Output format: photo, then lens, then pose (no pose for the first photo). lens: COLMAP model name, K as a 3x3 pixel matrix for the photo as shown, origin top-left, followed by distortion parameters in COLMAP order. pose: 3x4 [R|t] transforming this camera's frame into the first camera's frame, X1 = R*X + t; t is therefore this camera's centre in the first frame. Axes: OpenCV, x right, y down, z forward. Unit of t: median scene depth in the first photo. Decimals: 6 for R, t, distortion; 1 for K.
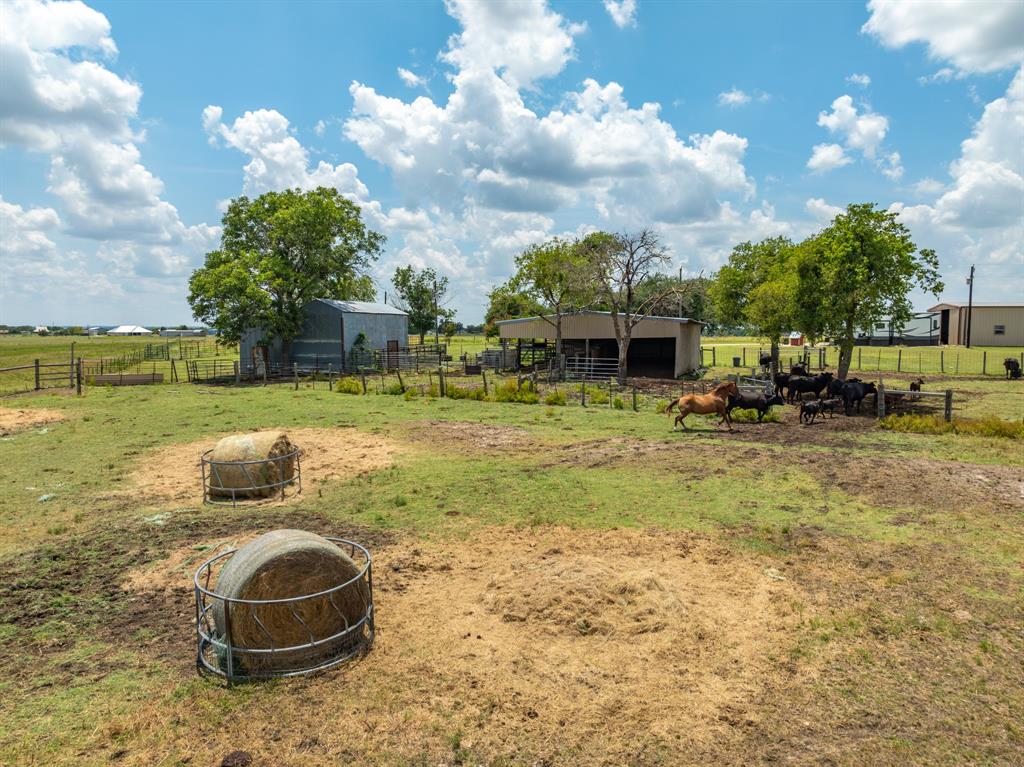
lens RADIAL K [[726.7, 0, 512.0], [0, 726.7, 383.5], [0, 0, 1]] dist [-0.035970, 0.025430]
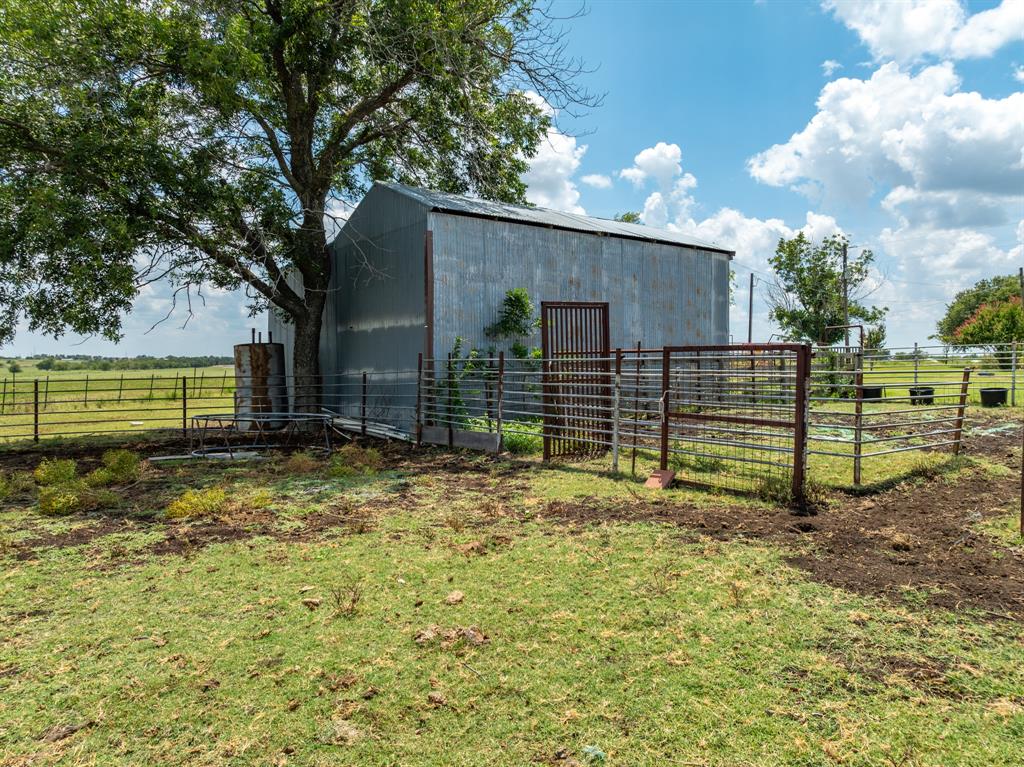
lens RADIAL K [[726.7, 0, 512.0], [0, 726.7, 383.5], [0, 0, 1]] dist [-0.035970, 0.025430]
pose [[0.852765, 0.022711, -0.521802, -0.030958], [-0.042807, 0.998732, -0.026489, -0.013649], [0.520538, 0.044926, 0.852656, 0.370442]]
